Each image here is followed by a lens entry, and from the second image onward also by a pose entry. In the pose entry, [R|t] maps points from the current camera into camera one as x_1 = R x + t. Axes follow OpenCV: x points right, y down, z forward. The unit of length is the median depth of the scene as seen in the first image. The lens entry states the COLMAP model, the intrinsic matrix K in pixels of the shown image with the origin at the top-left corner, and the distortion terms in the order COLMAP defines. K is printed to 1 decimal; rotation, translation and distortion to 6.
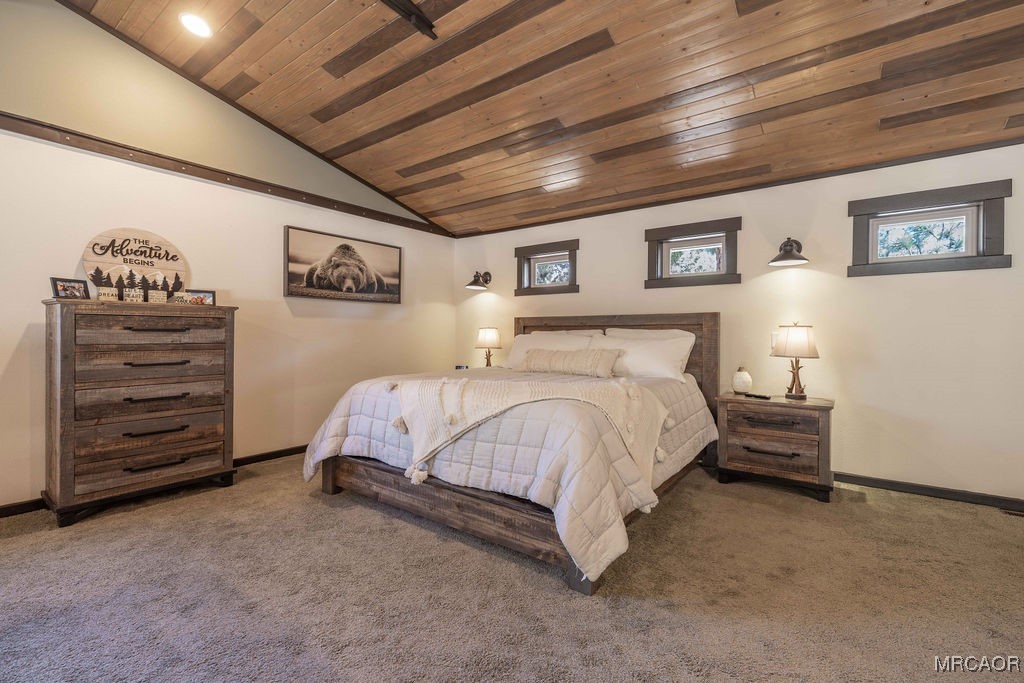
lens RADIAL K [[433.8, 0, 512.1], [0, 433.8, 341.9], [0, 0, 1]] dist [0.001403, -0.000135]
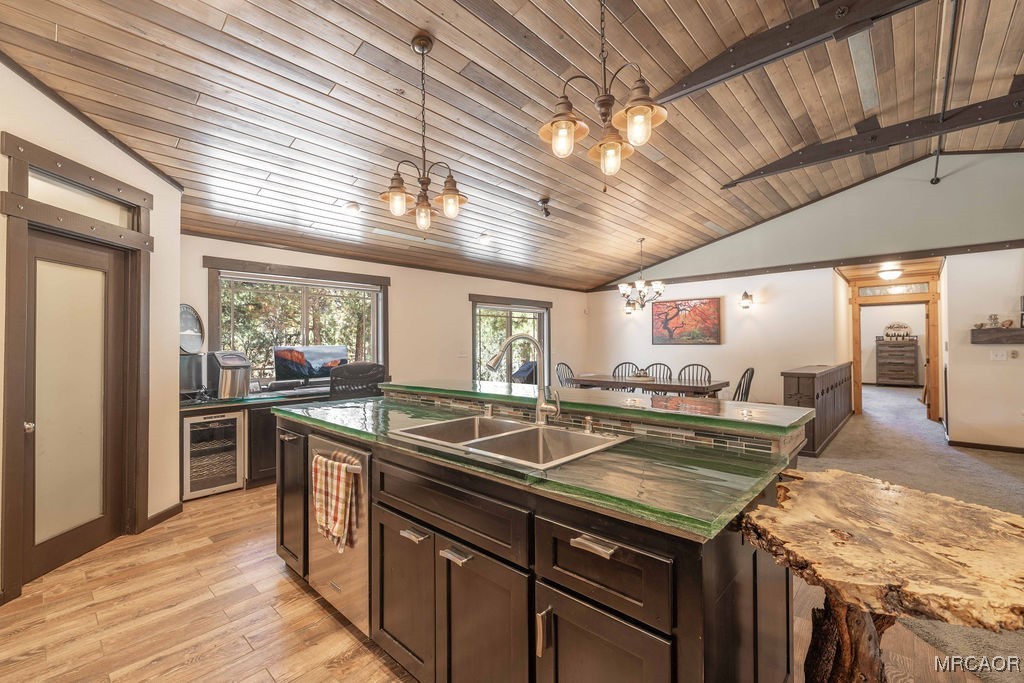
lens RADIAL K [[433.8, 0, 507.5], [0, 433.8, 343.1], [0, 0, 1]] dist [0.001403, -0.000135]
pose [[-0.131641, -0.008428, -0.991262, 3.887612], [-0.002489, 0.999964, -0.008171, -0.021403], [0.991294, 0.001392, -0.131657, -2.210760]]
